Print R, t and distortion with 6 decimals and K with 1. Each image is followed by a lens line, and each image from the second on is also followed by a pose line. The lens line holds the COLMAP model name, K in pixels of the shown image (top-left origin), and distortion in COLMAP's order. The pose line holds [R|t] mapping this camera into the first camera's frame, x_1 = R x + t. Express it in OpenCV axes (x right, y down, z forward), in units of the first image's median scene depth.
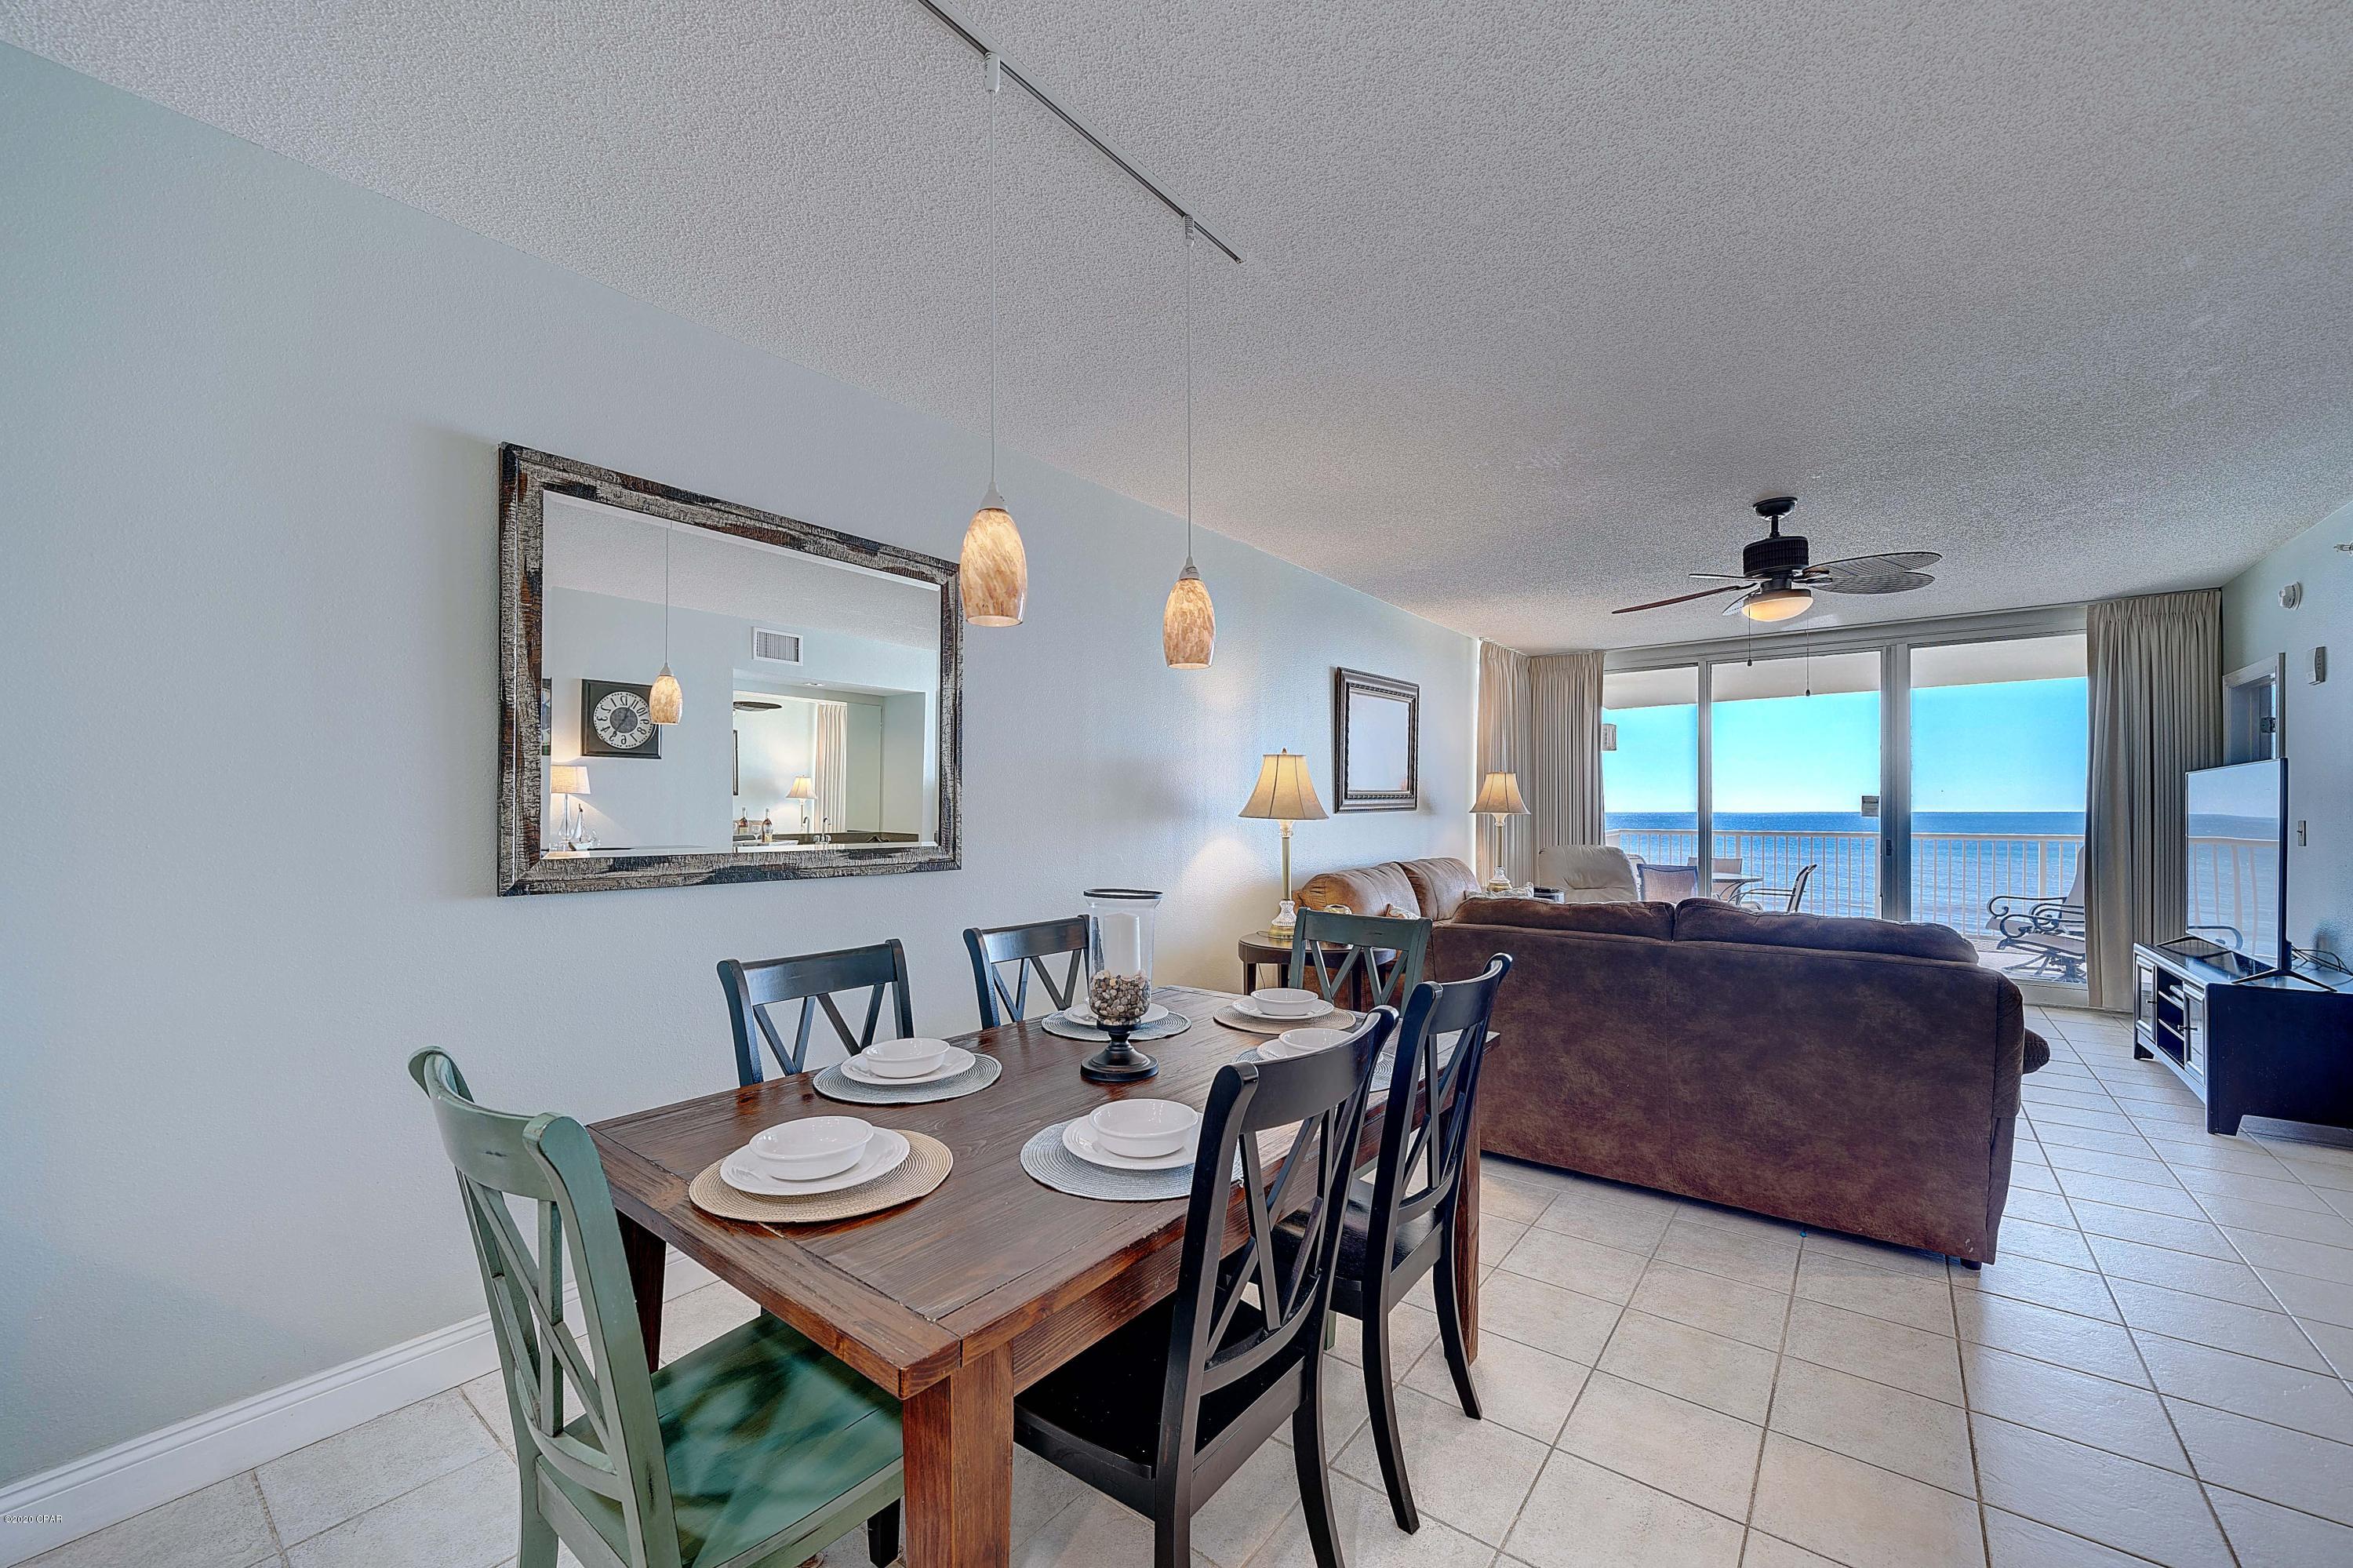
lens RADIAL K [[905.7, 0, 1158.2], [0, 905.7, 810.7], [0, 0, 1]] dist [-0.001029, -0.000371]
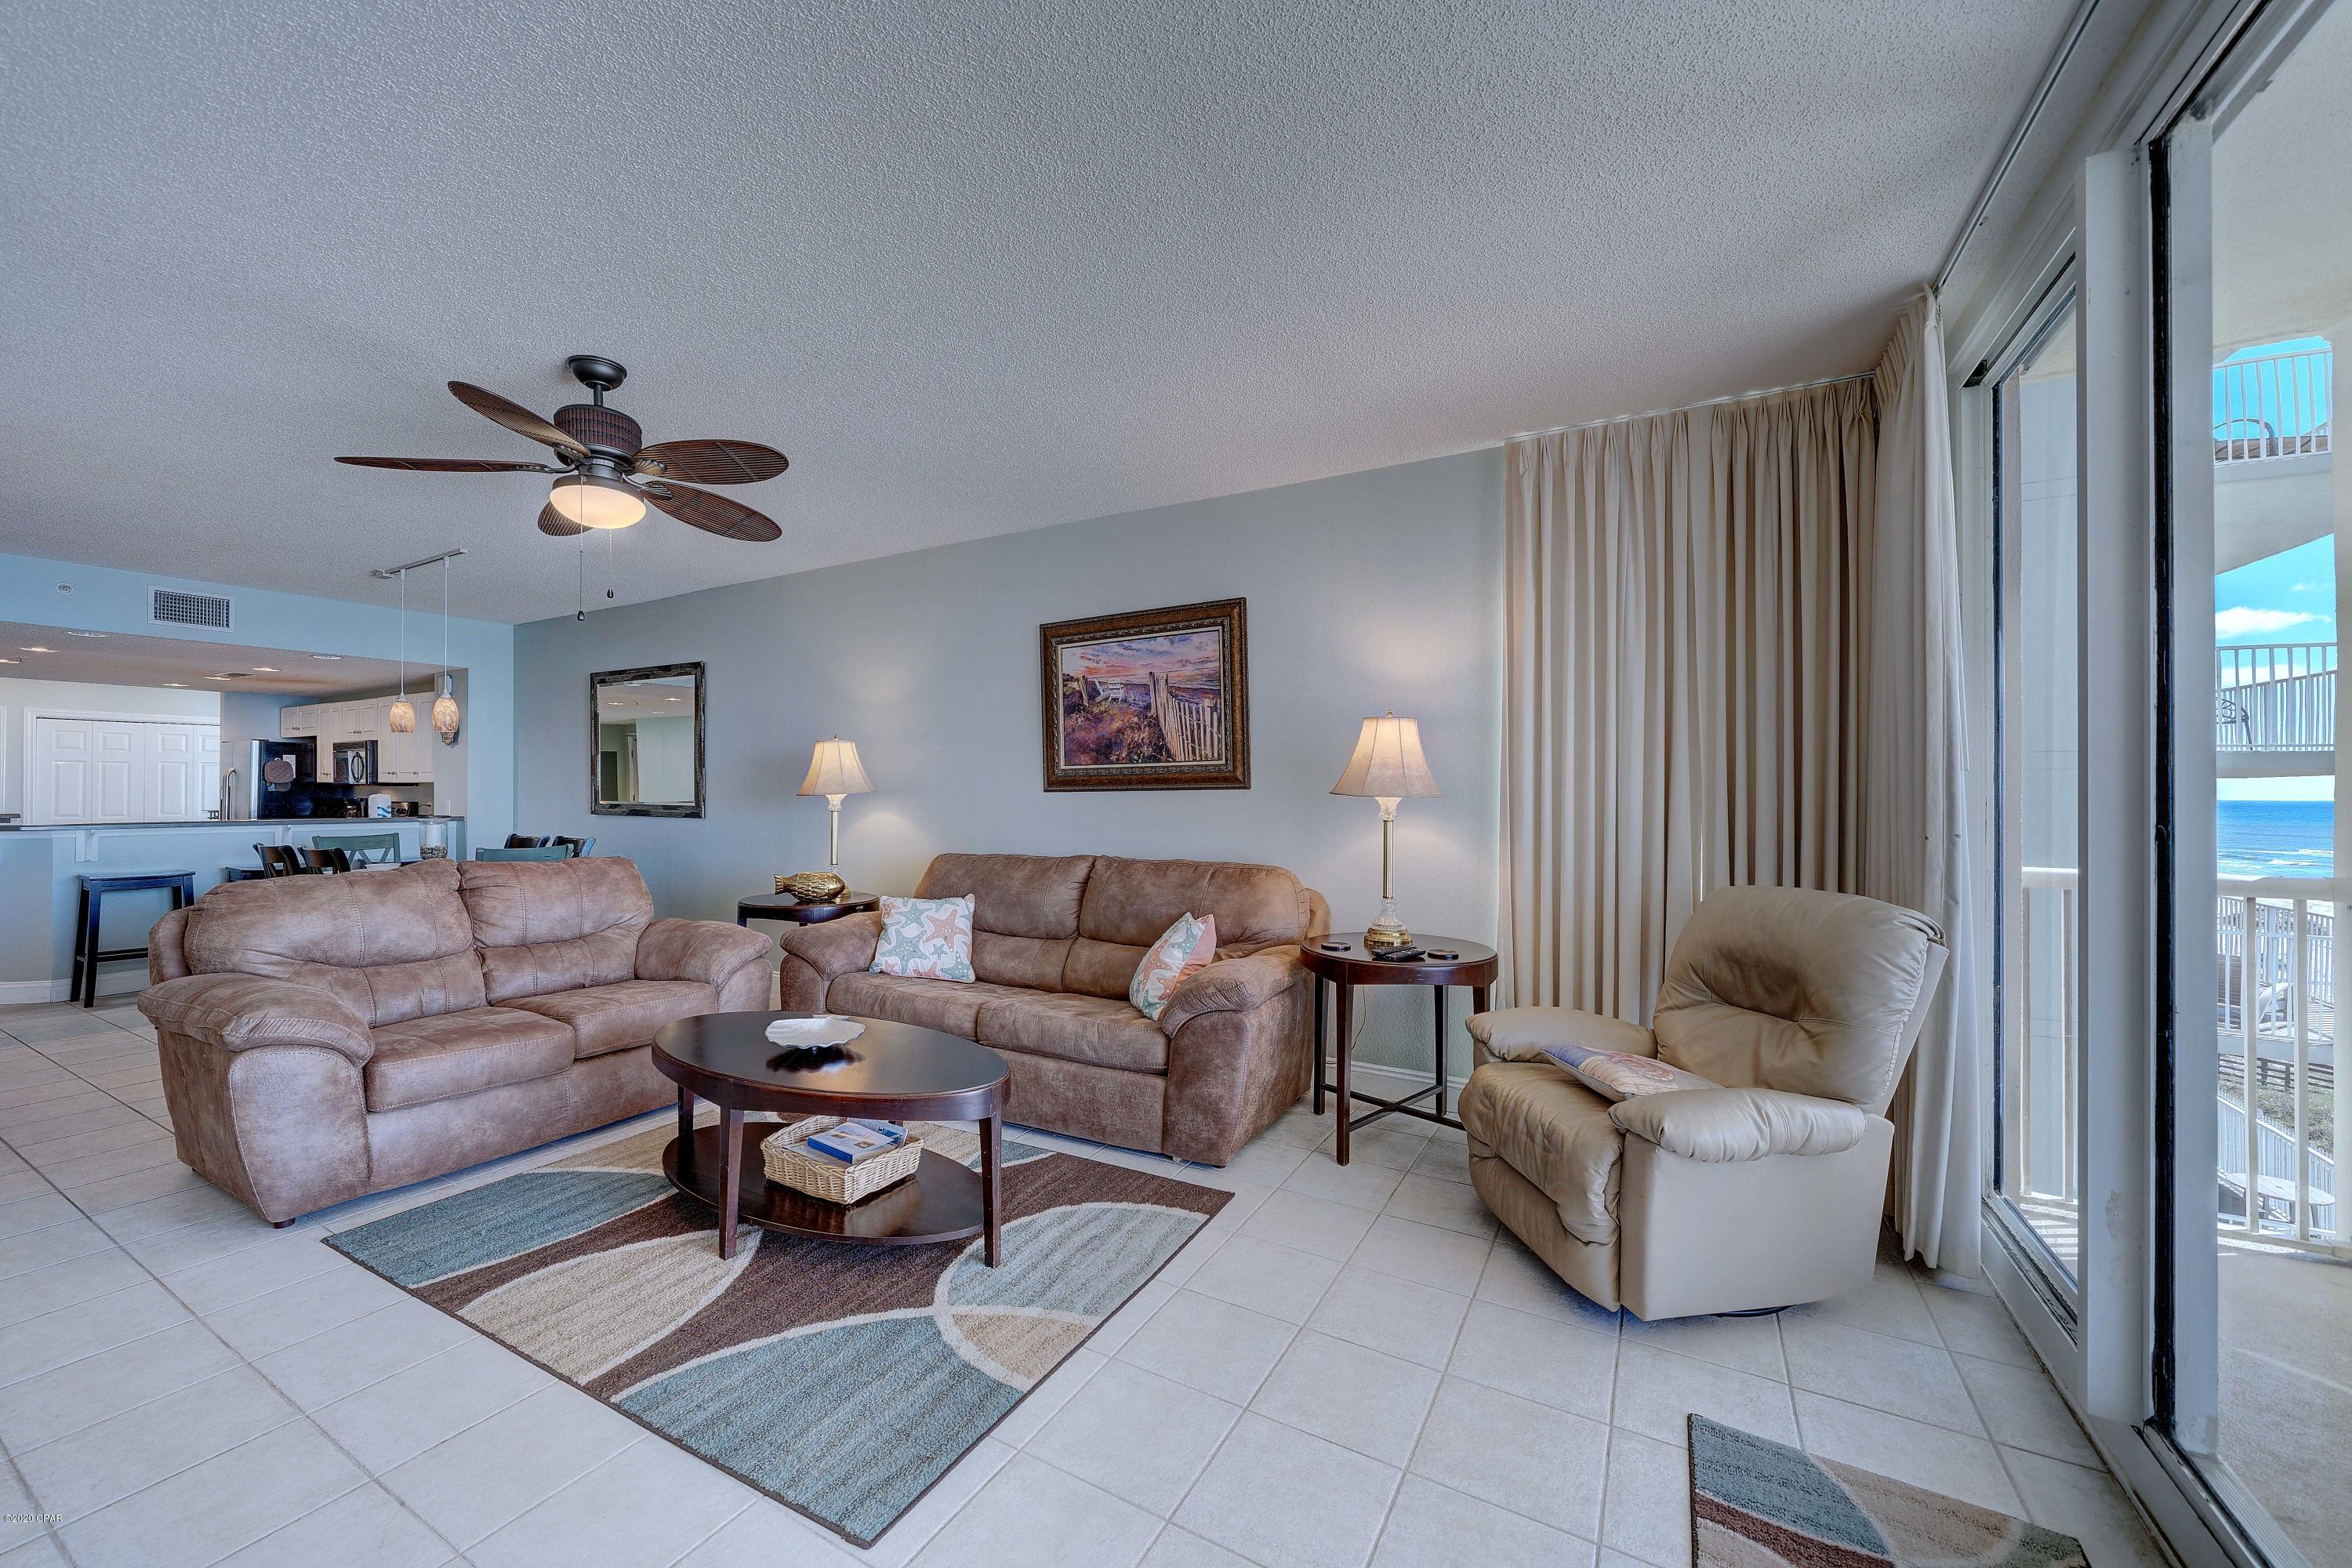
lens RADIAL K [[905.3, 0, 1152.8], [0, 905.3, 777.8], [0, 0, 1]] dist [-0.001029, -0.000371]
pose [[0.146069, -0.006199, -0.989255, 1.417426], [0.000280, 0.999981, -0.006225, -0.006423], [0.989274, 0.000632, 0.146068, 1.287902]]
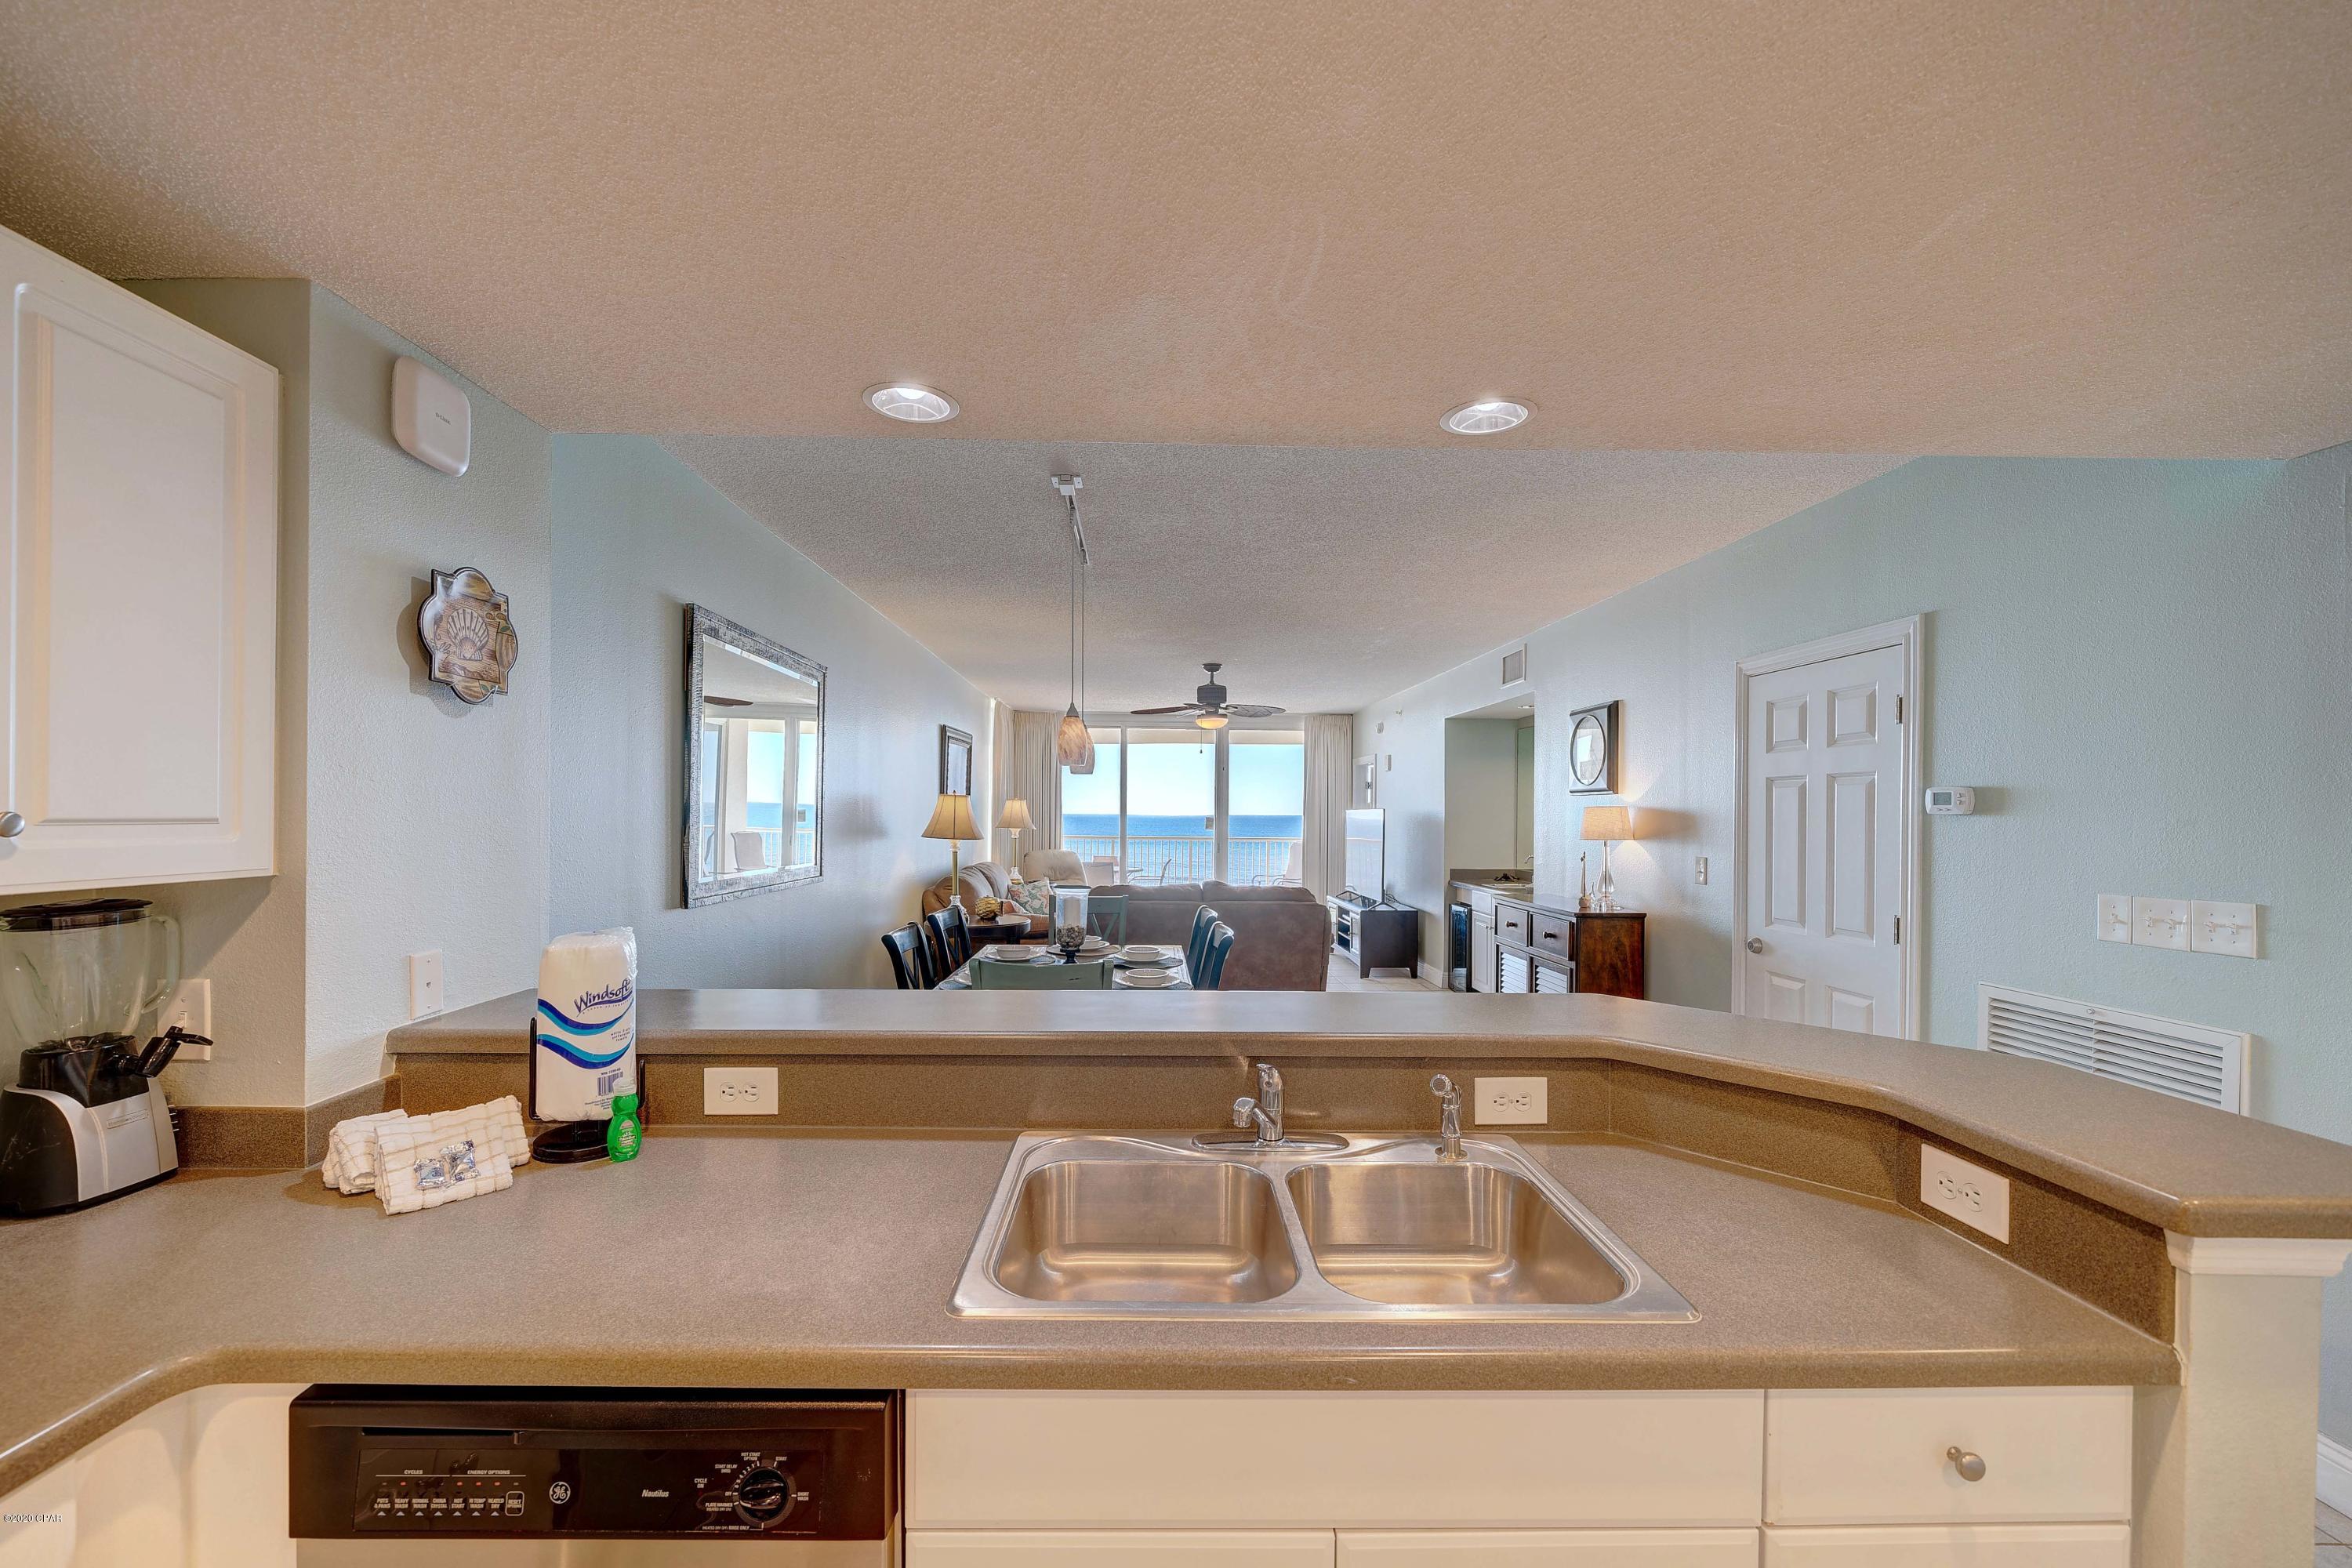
lens RADIAL K [[905.3, 0, 1152.1], [0, 905.3, 817.1], [0, 0, 1]] dist [-0.001029, -0.000371]
pose [[0.771064, 0.004356, 0.636743, -0.561456], [-0.008881, 0.999953, 0.003913, -0.035437], [-0.636696, -0.008672, 0.771066, -0.331654]]
